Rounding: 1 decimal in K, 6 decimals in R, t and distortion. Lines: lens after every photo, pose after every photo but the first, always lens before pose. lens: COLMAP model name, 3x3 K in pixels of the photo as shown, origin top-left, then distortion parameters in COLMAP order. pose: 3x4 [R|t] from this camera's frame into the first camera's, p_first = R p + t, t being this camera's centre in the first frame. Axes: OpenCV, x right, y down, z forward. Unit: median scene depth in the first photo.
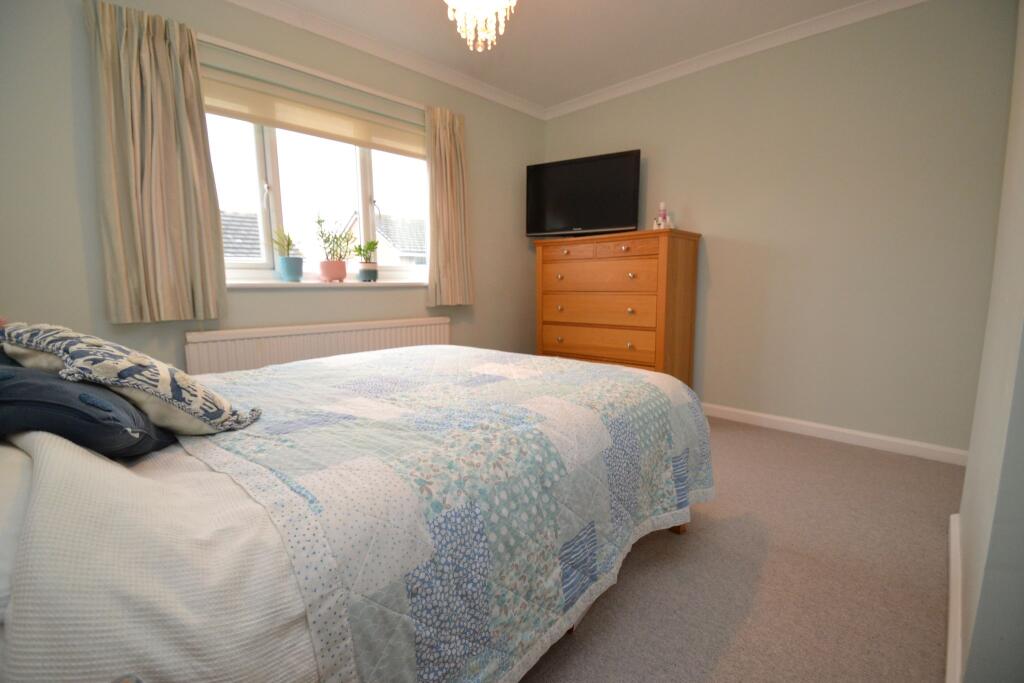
lens RADIAL K [[461.3, 0, 506.2], [0, 461.3, 345.0], [0, 0, 1]] dist [0.021603, -0.022438]
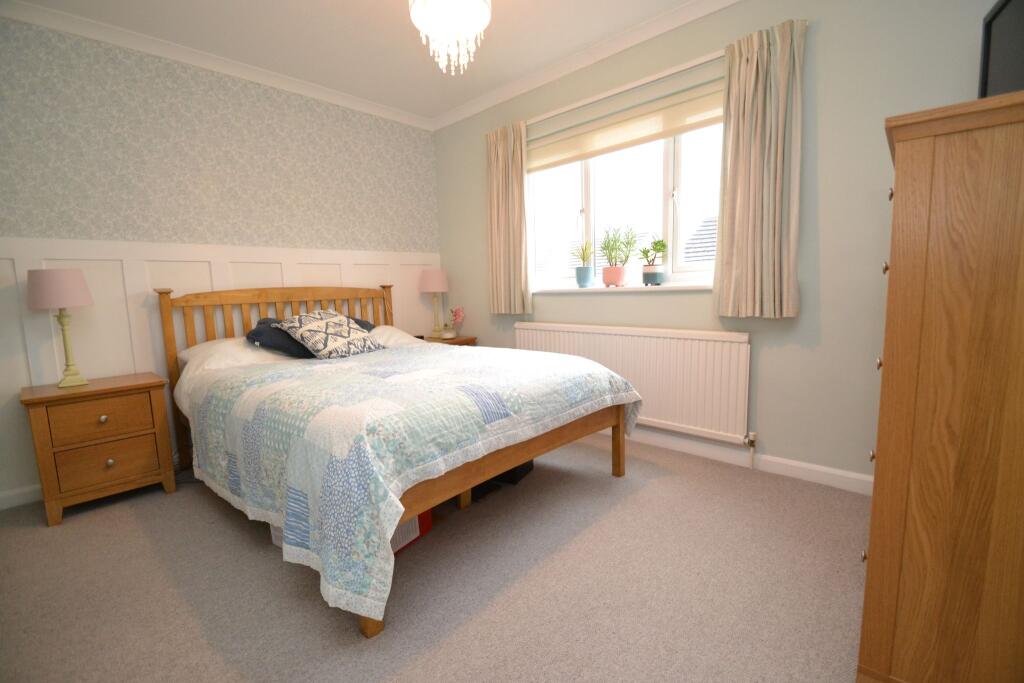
lens RADIAL K [[461.3, 0, 506.2], [0, 461.3, 345.0], [0, 0, 1]] dist [0.021603, -0.022438]
pose [[-0.006134, 0.125962, -0.992016, 0.714256], [-0.104392, 0.986534, 0.125912, -0.116182], [0.994517, 0.104331, 0.007098, 0.789212]]
